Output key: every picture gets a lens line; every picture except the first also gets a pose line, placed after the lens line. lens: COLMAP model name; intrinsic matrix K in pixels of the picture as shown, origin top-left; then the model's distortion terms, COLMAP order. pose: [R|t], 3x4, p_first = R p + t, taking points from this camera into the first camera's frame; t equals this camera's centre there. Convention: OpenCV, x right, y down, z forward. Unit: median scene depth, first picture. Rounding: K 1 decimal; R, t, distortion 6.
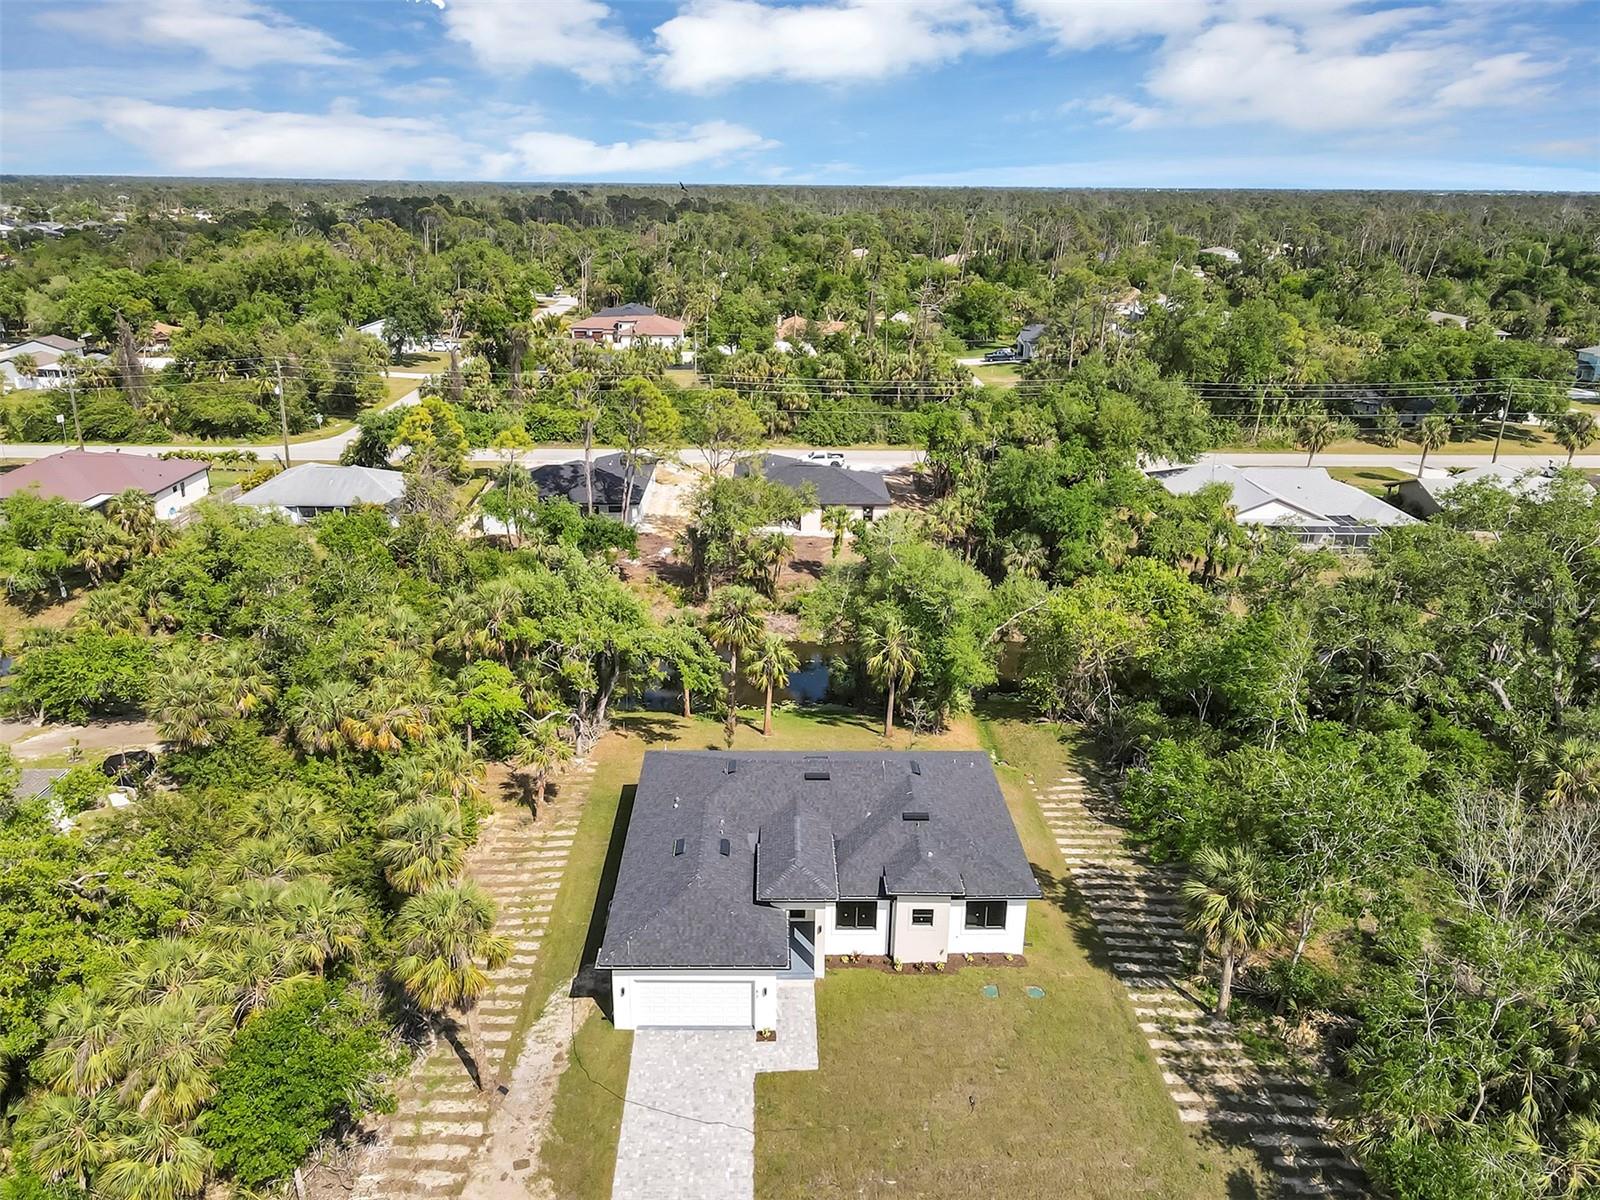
lens RADIAL K [[1215.0, 0, 795.3], [0, 1215.0, 566.5], [0, 0, 1]] dist [-0.001692, 0.047538]
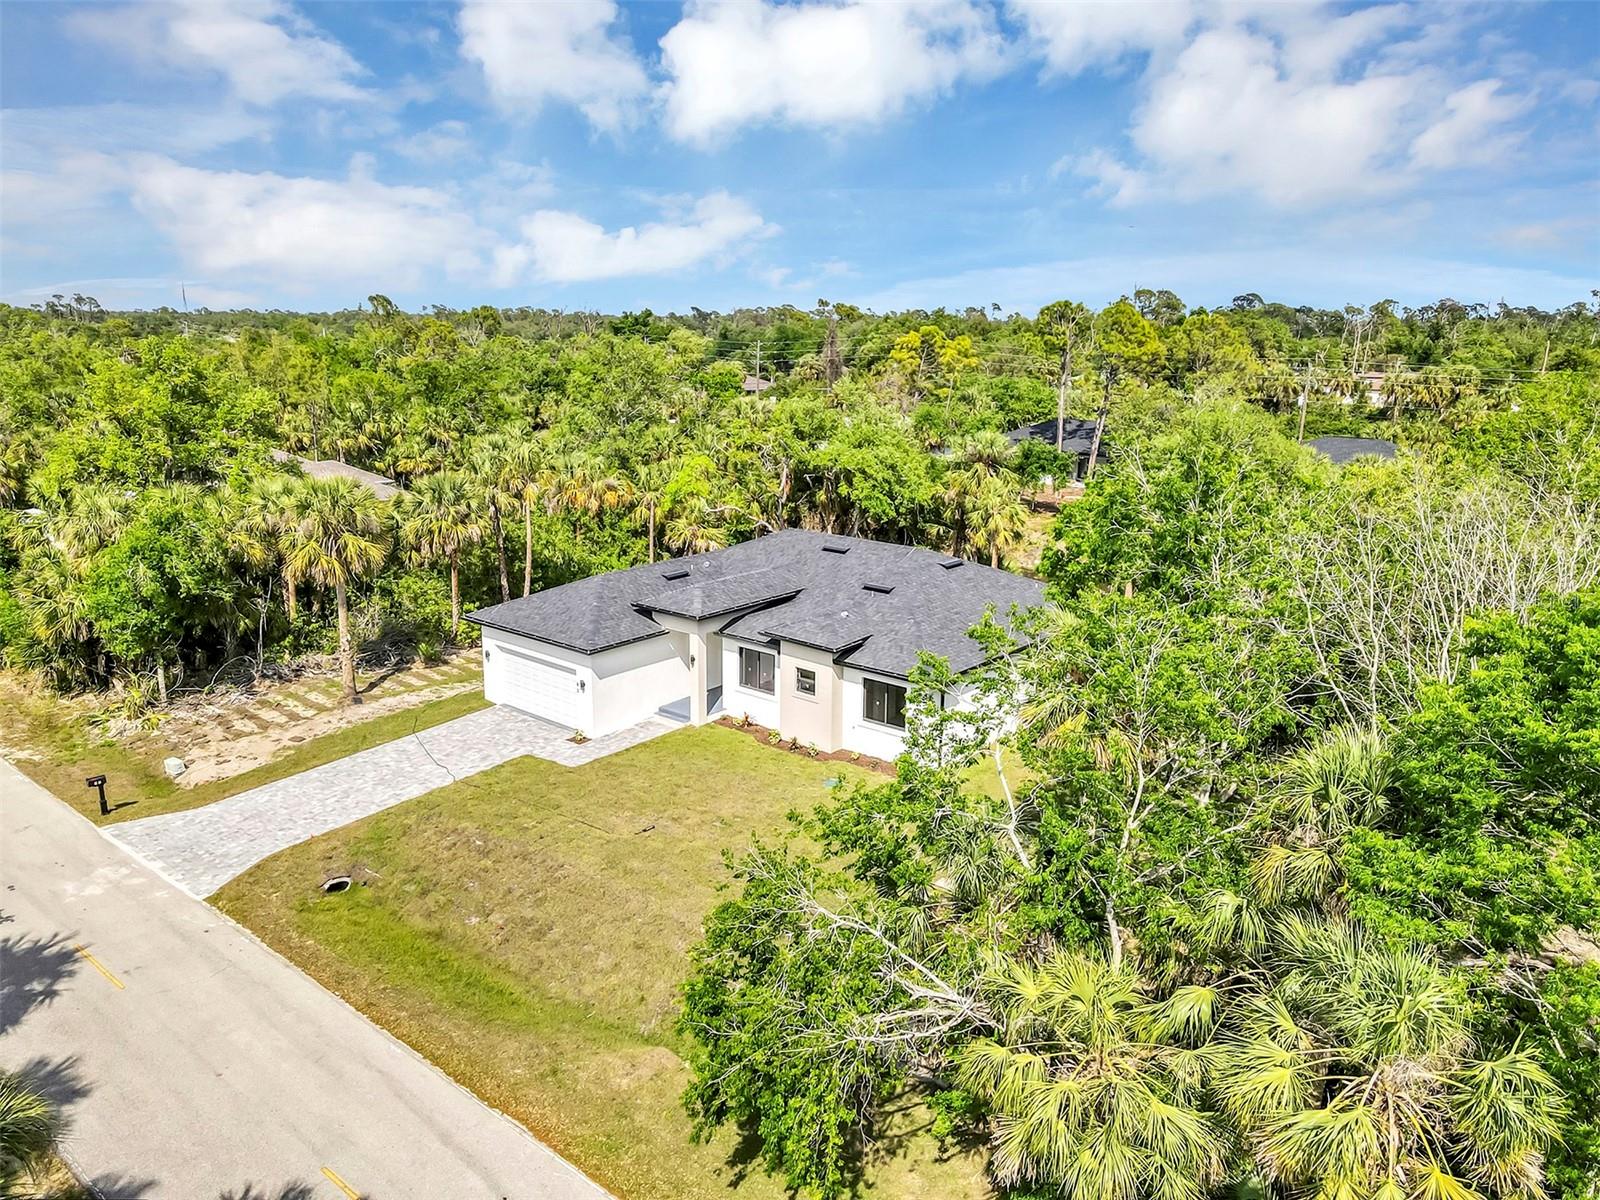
lens RADIAL K [[1184.5, 0, 795.4], [0, 1184.5, 575.7], [0, 0, 1]] dist [0.002748, 0.012673]
pose [[0.750689, 0.141911, -0.645234, 0.590221], [-0.209728, 0.977328, -0.029054, 0.245127], [0.626483, 0.157134, 0.763432, 0.395019]]
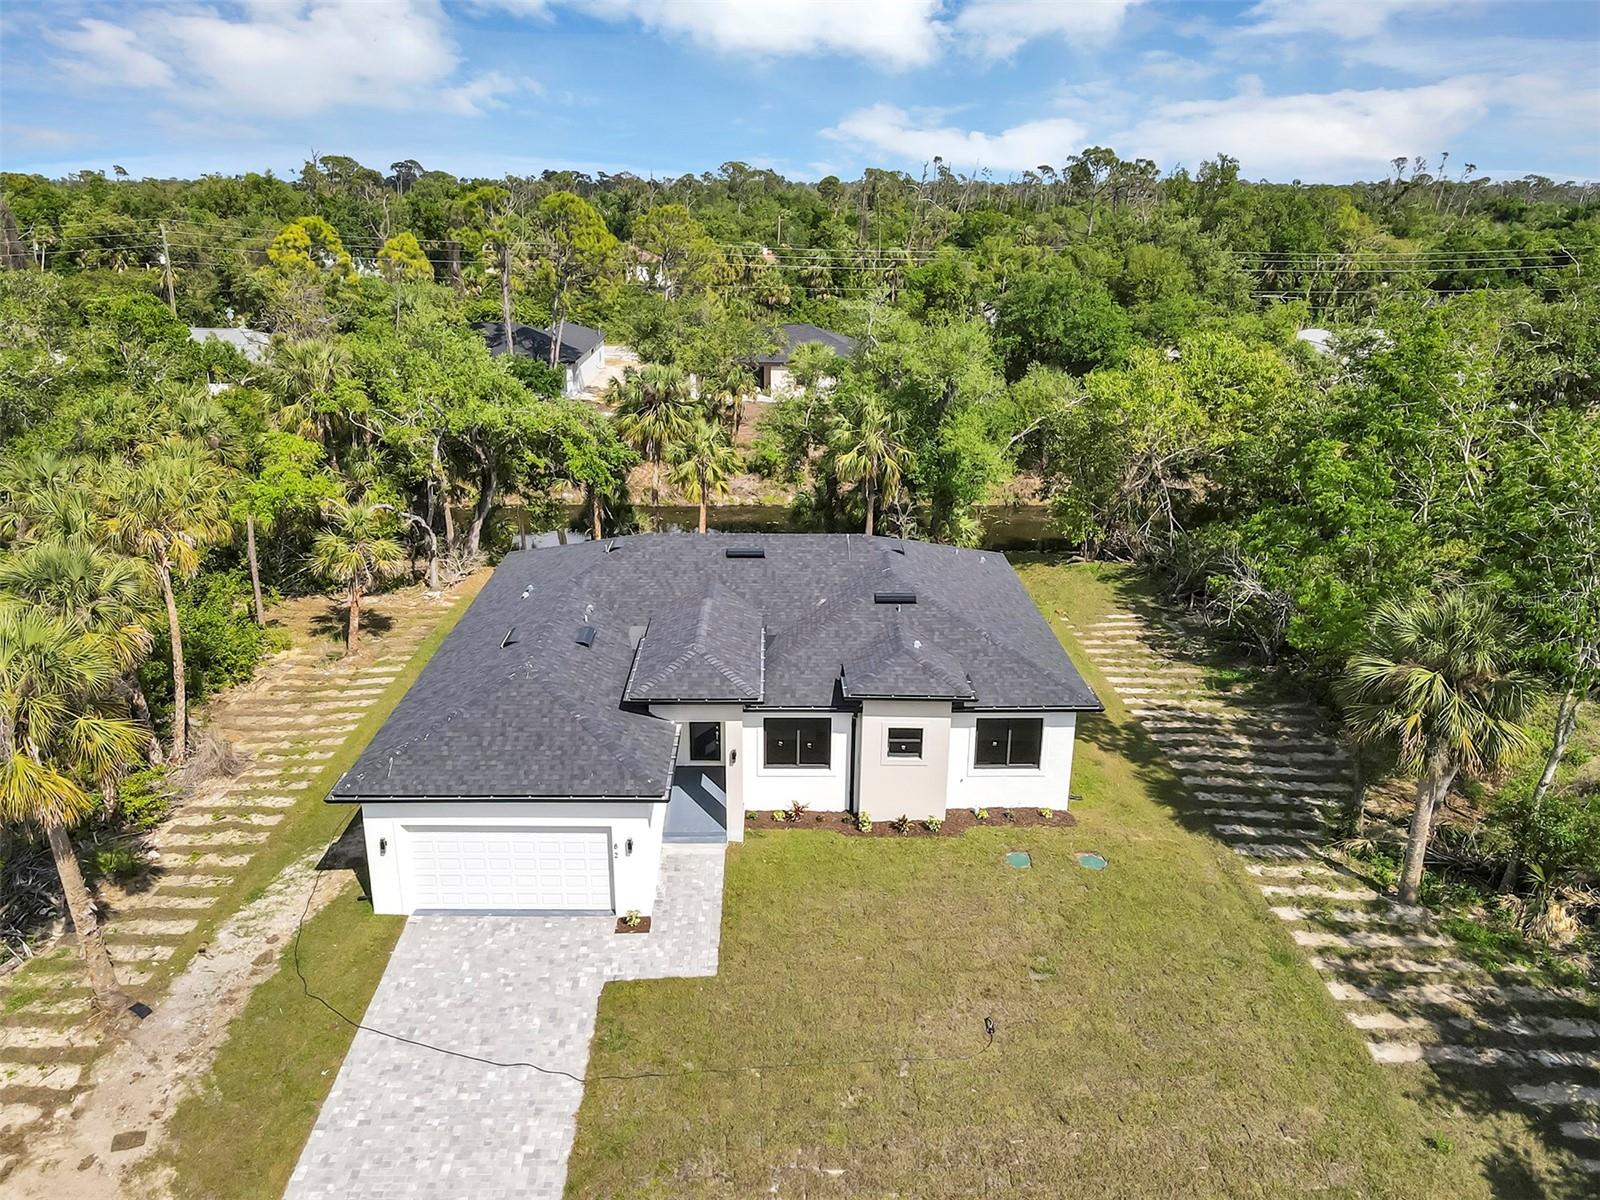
lens RADIAL K [[1200.1, 0, 795.8], [0, 1200.1, 576.5], [0, 0, 1]] dist [0.014850, 0.003746]
pose [[0.999996, -0.001447, -0.002604, 0.051705], [0.001442, 0.999997, -0.001818, 0.206474], [0.002606, 0.001814, 0.999995, 0.397772]]
